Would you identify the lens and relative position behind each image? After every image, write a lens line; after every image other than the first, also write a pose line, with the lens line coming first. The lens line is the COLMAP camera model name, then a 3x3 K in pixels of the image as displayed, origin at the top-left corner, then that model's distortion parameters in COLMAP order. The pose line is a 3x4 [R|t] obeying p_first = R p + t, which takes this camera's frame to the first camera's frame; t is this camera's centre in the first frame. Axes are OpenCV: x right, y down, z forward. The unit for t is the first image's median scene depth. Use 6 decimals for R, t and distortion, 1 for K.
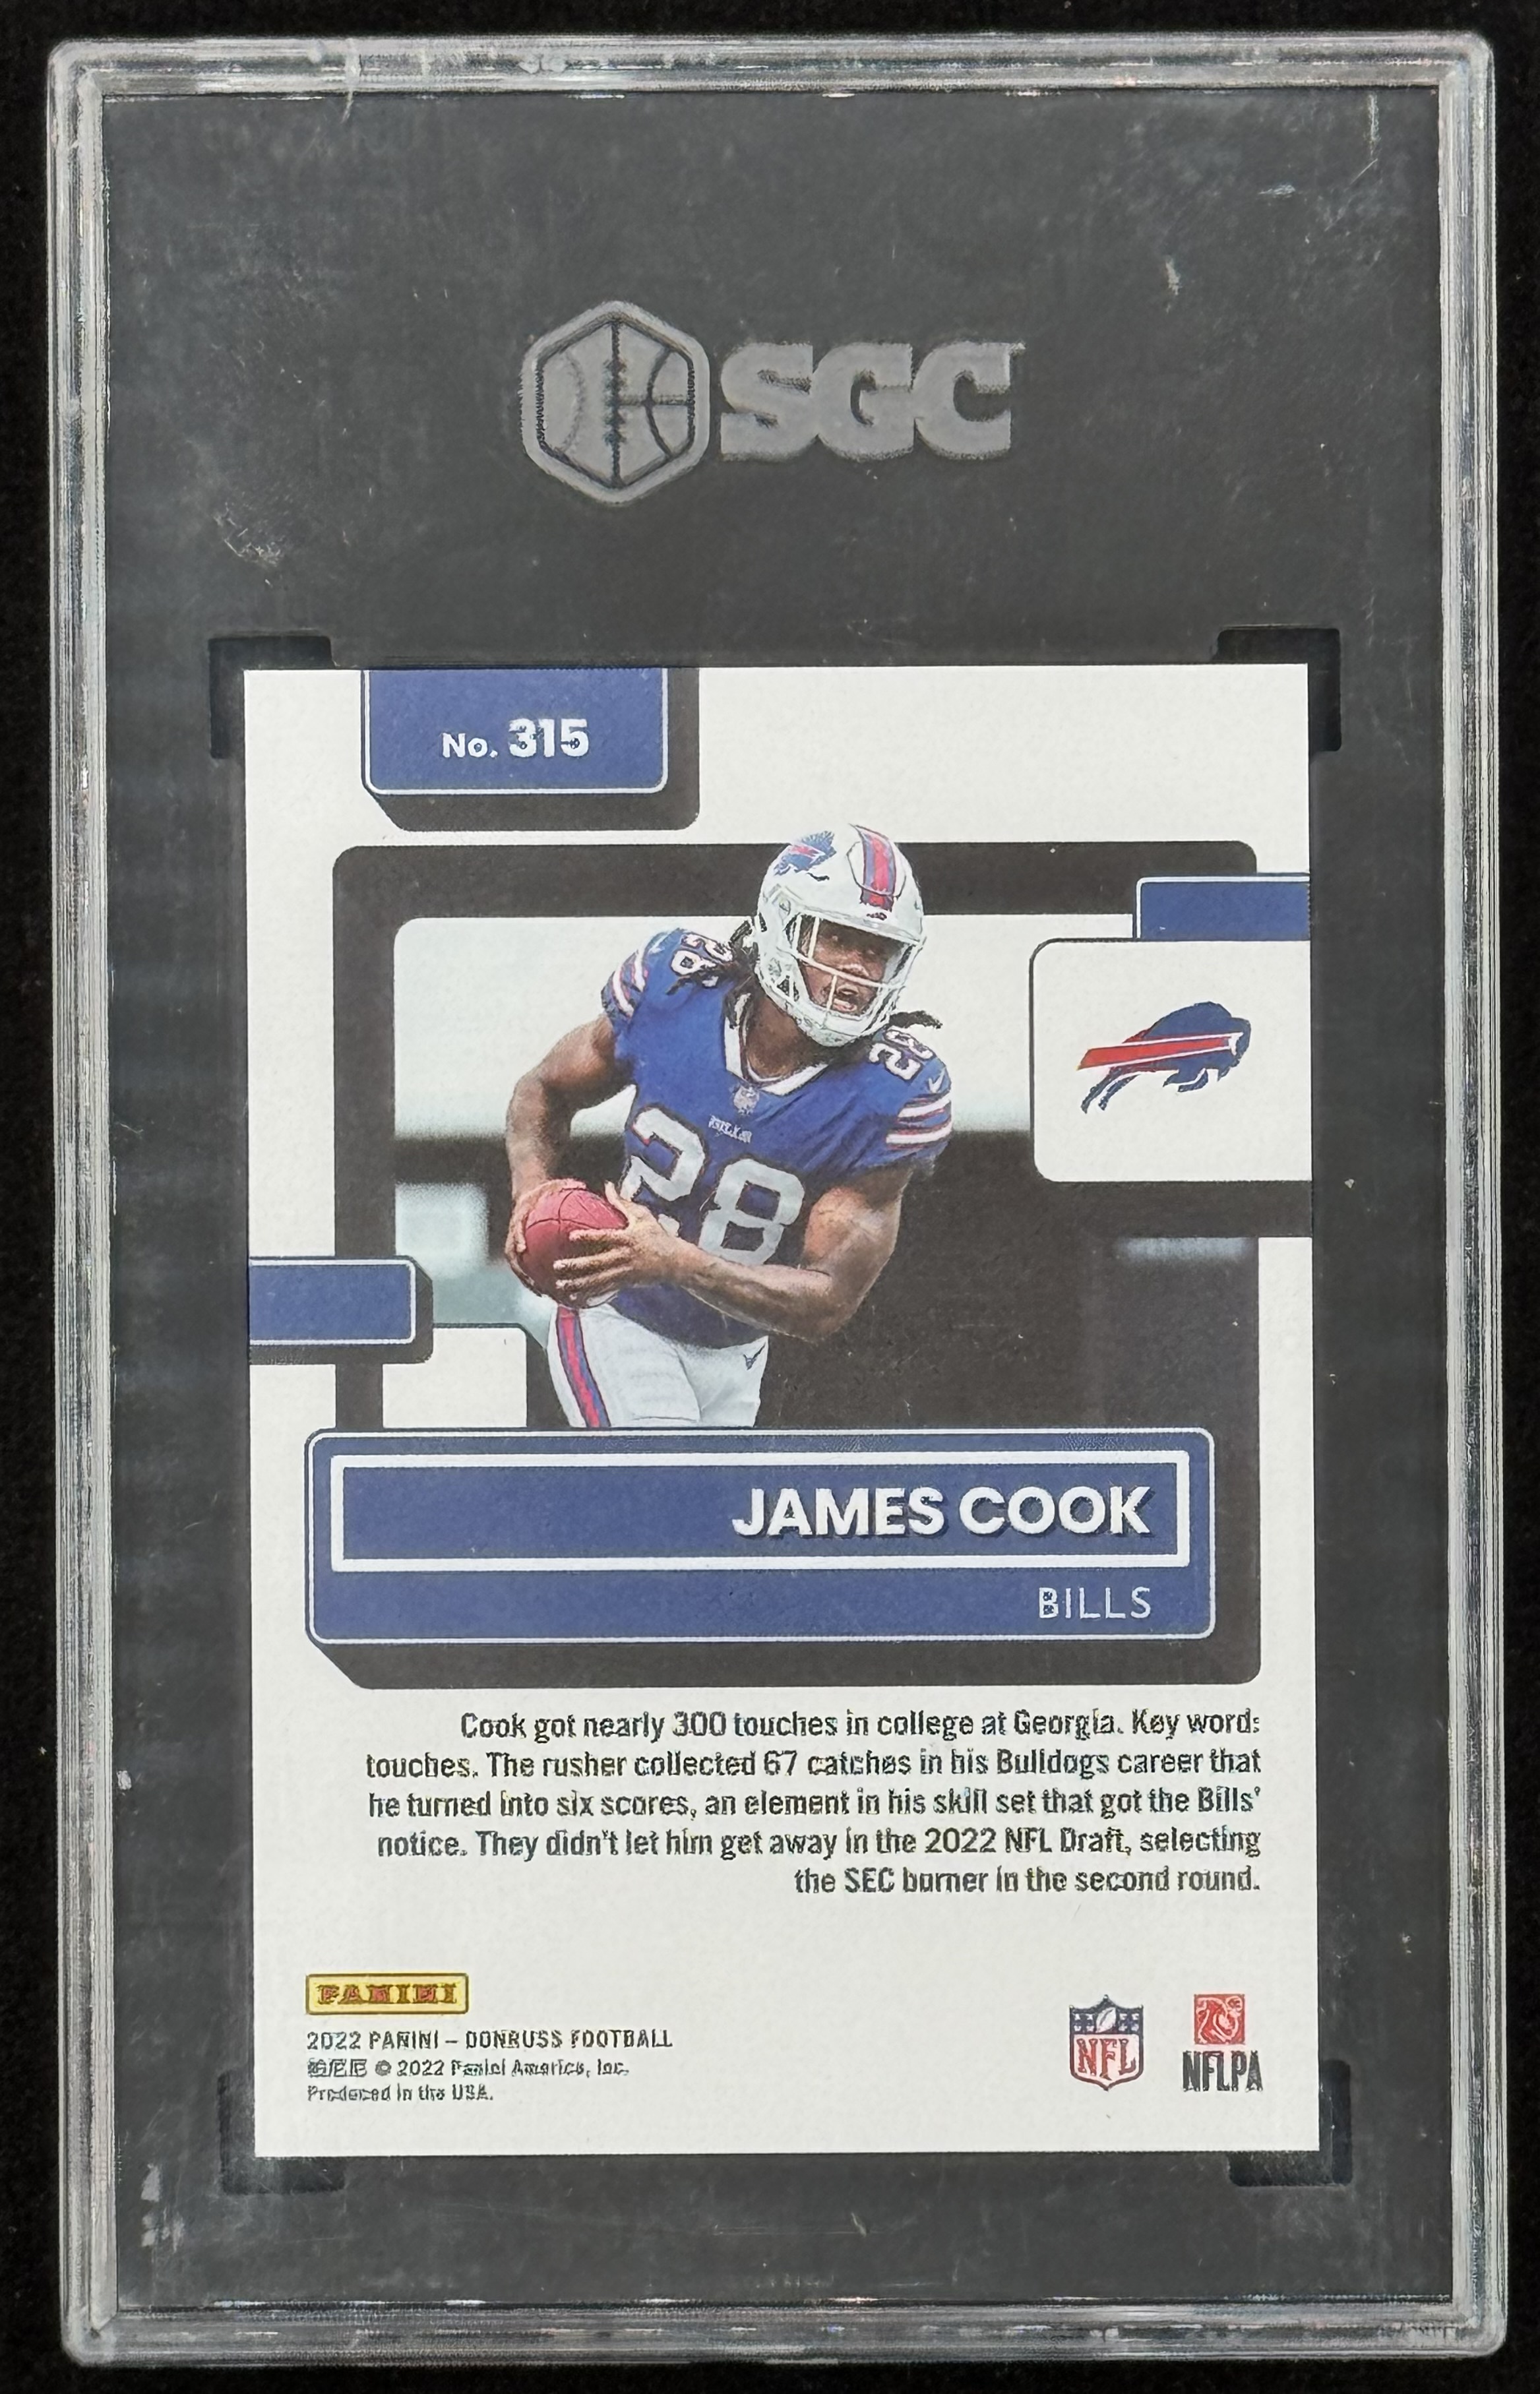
lens RADIAL K [[9004.5, 0, 782.5], [0, 9004.5, 1212.7], [0, 0, 1]] dist [1.532282, 0.000000]
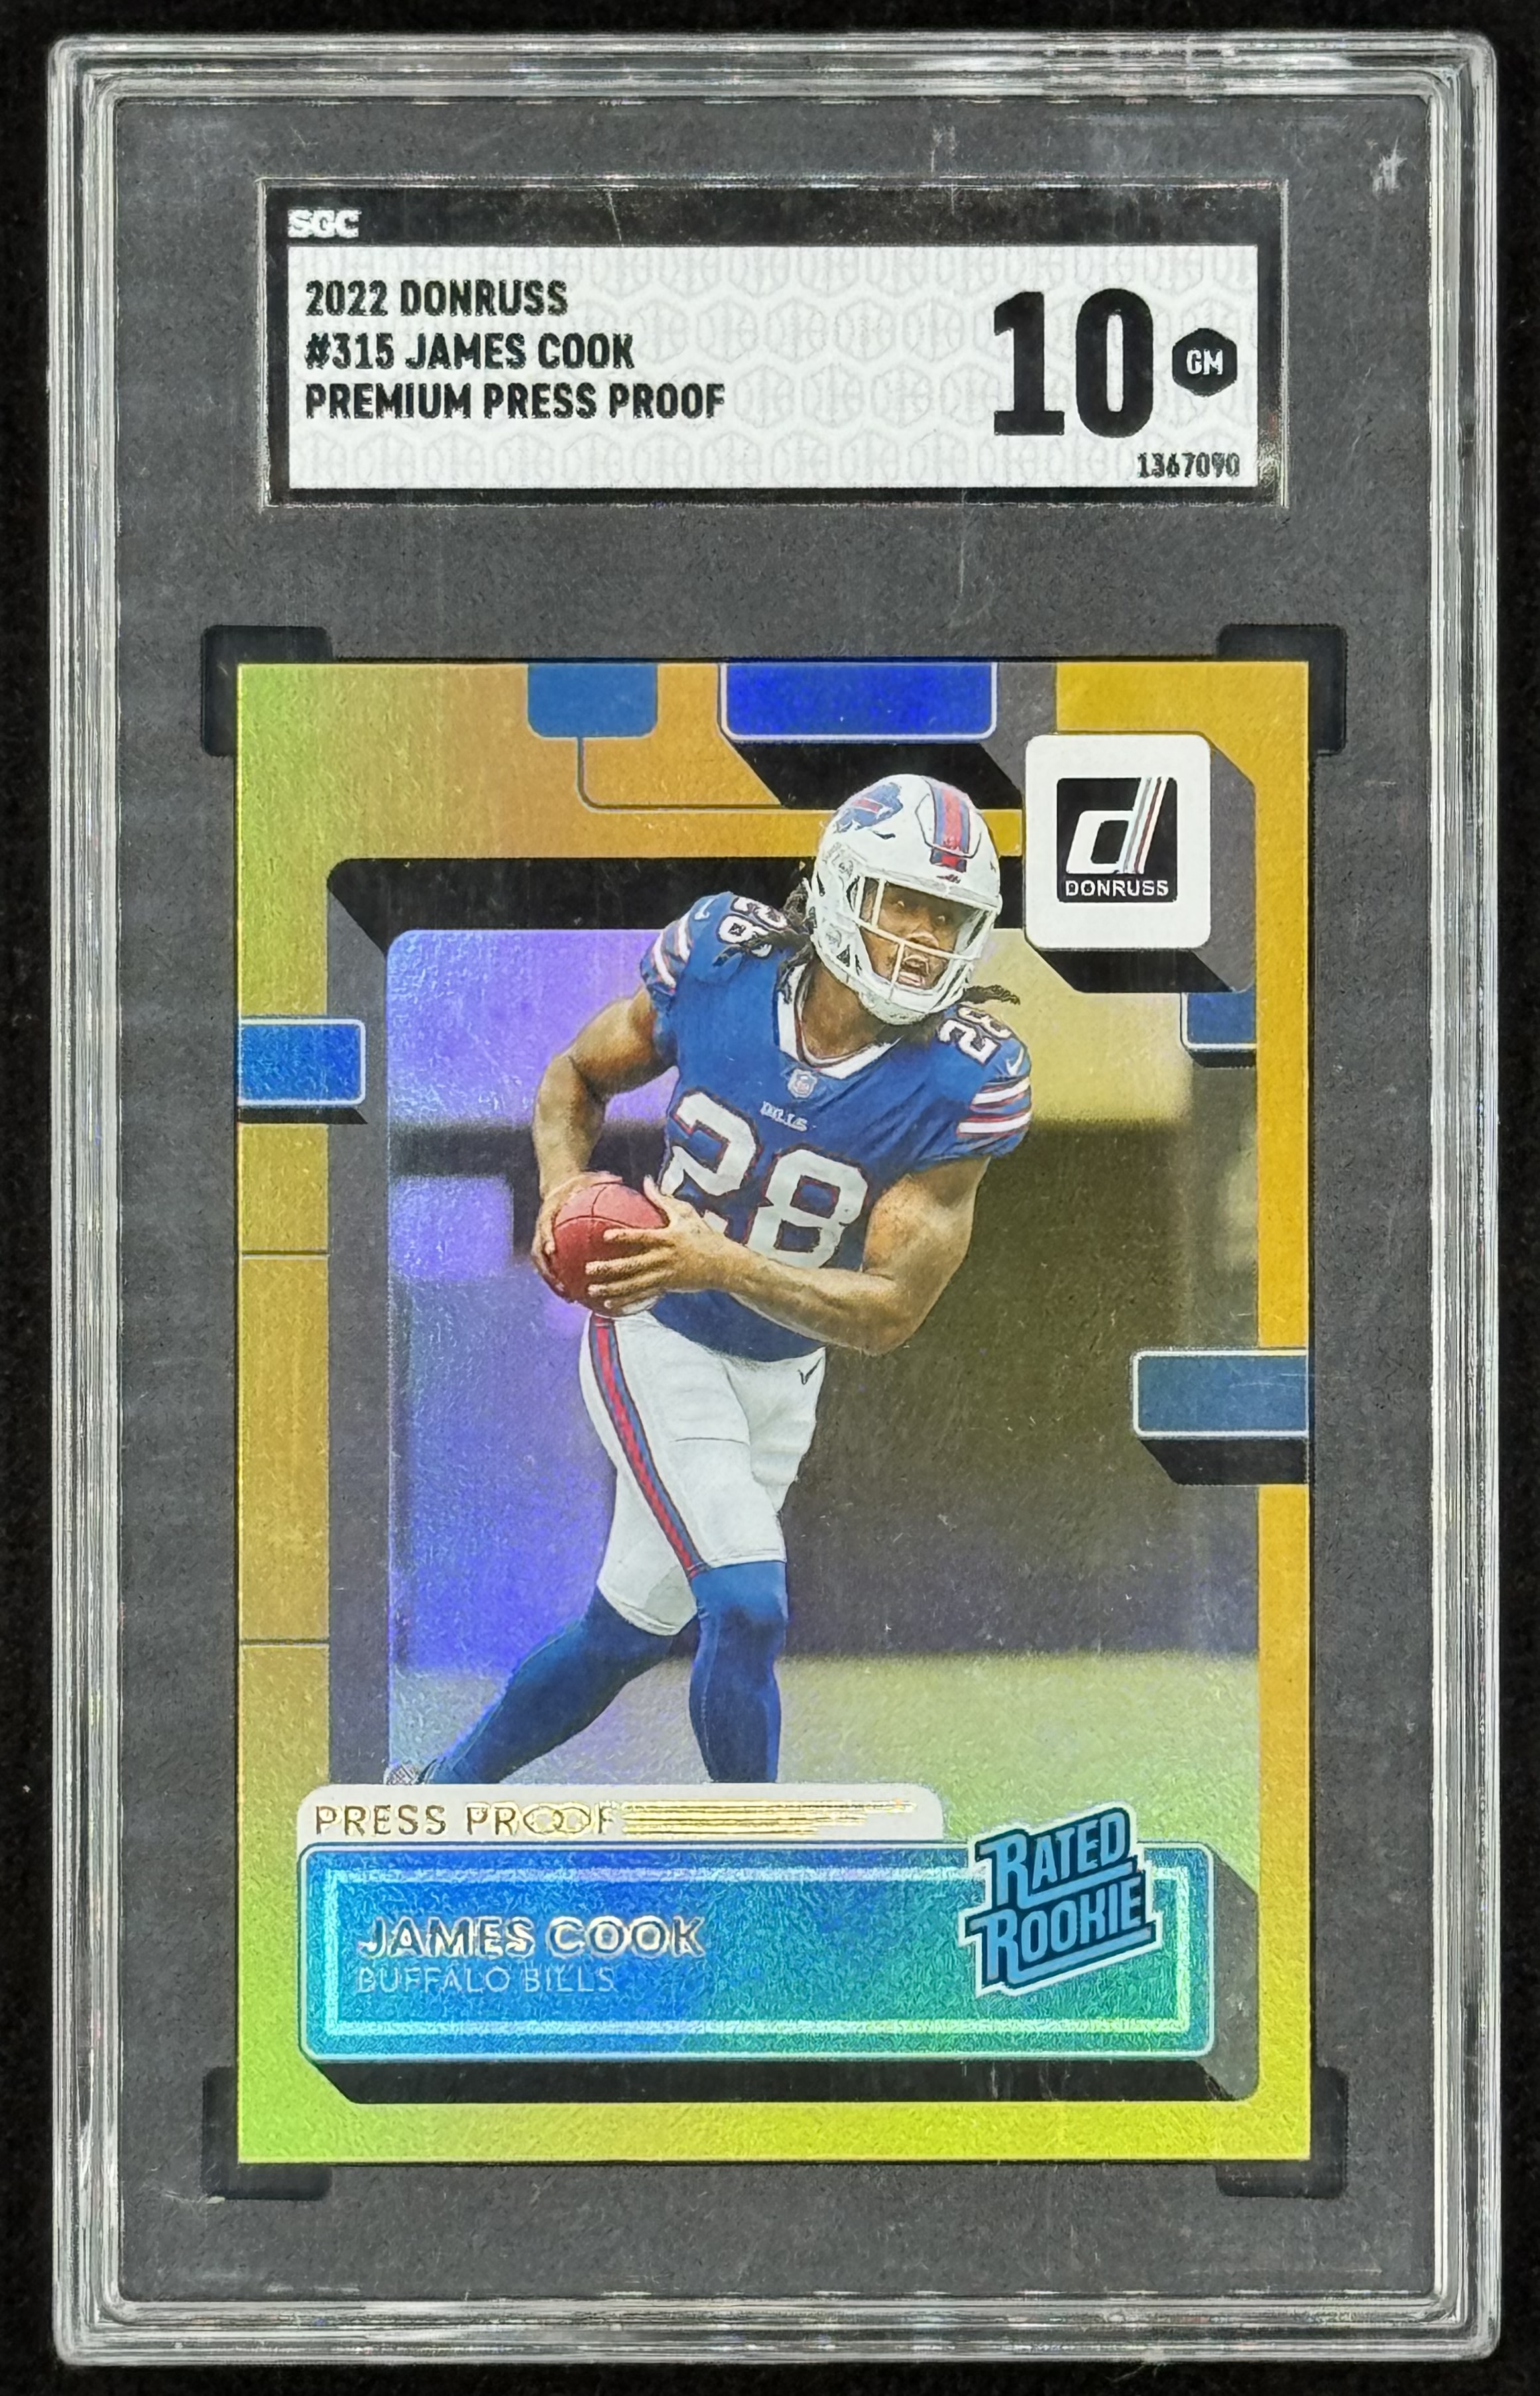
lens RADIAL K [[8053.2, 0, 780.9], [0, 8053.2, 1195.4], [0, 0, 1]] dist [0.789767, 0.000000]
pose [[0.999963, 0.002183, 0.008379, -0.012793], [-0.002066, 0.999900, -0.013970, 0.009737], [-0.008408, 0.013952, 0.999867, 0.199748]]
